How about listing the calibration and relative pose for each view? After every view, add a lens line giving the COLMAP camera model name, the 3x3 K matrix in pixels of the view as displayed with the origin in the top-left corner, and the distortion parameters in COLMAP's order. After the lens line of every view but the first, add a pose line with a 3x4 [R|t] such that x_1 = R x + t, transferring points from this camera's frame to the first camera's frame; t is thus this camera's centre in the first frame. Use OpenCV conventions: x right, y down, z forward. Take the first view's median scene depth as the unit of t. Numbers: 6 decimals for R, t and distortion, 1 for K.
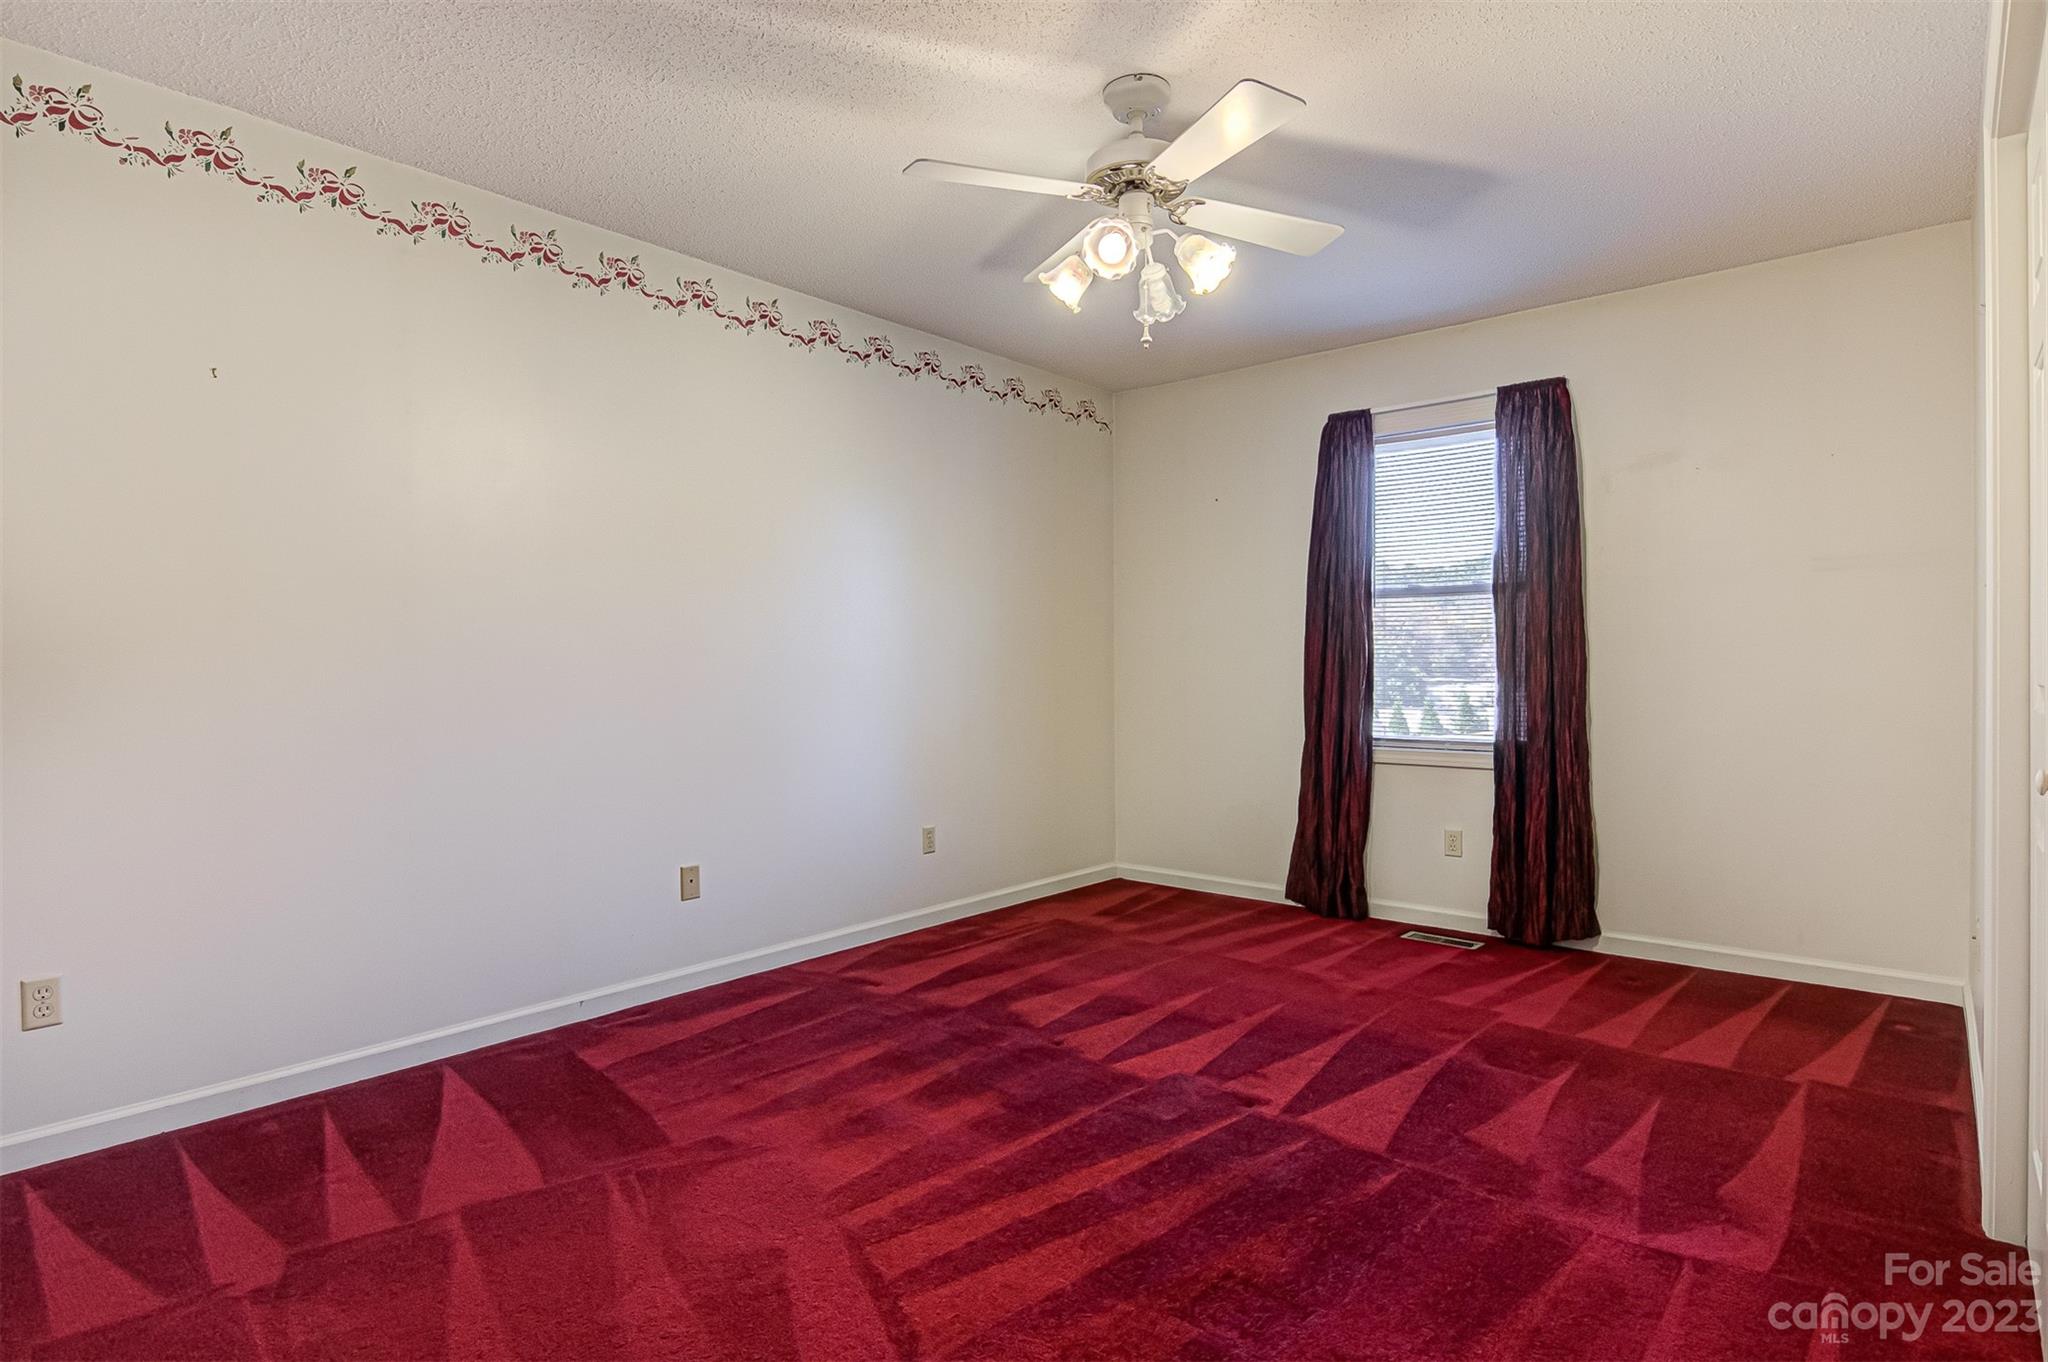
lens RADIAL K [[1072.6, 0, 1007.8], [0, 1072.6, 674.9], [0, 0, 1]] dist [0.014341, -0.009395]
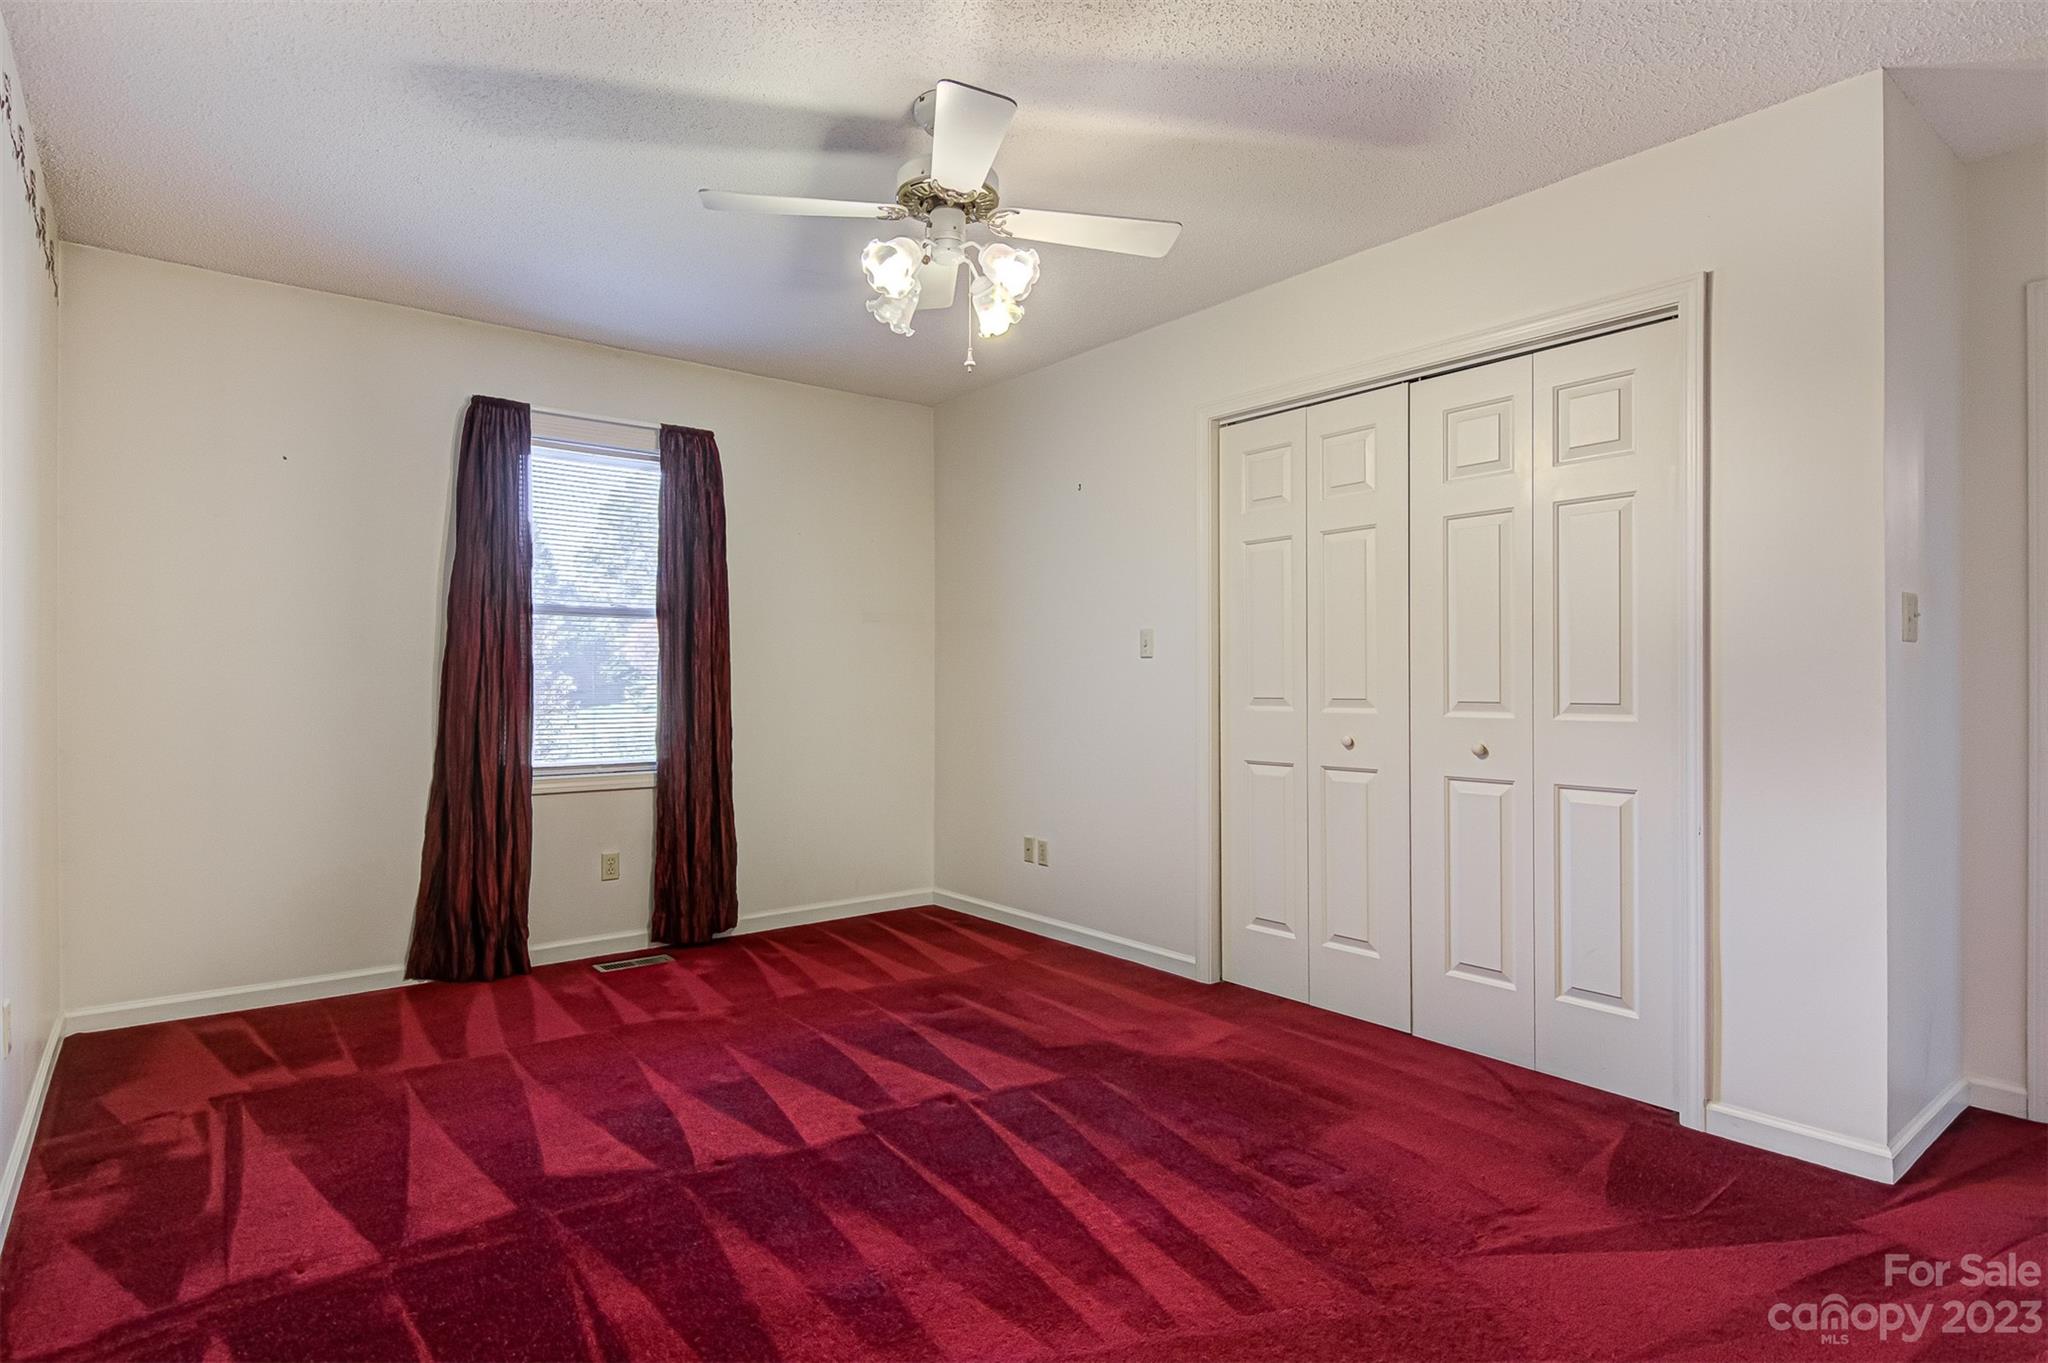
lens RADIAL K [[1072.6, 0, 1022.9], [0, 1072.6, 669.7], [0, 0, 1]] dist [0.014341, -0.009395]
pose [[0.197792, 0.018063, 0.980078, -0.525553], [0.007737, 0.999770, -0.019987, -0.002454], [-0.980214, 0.011536, 0.197606, 0.466802]]
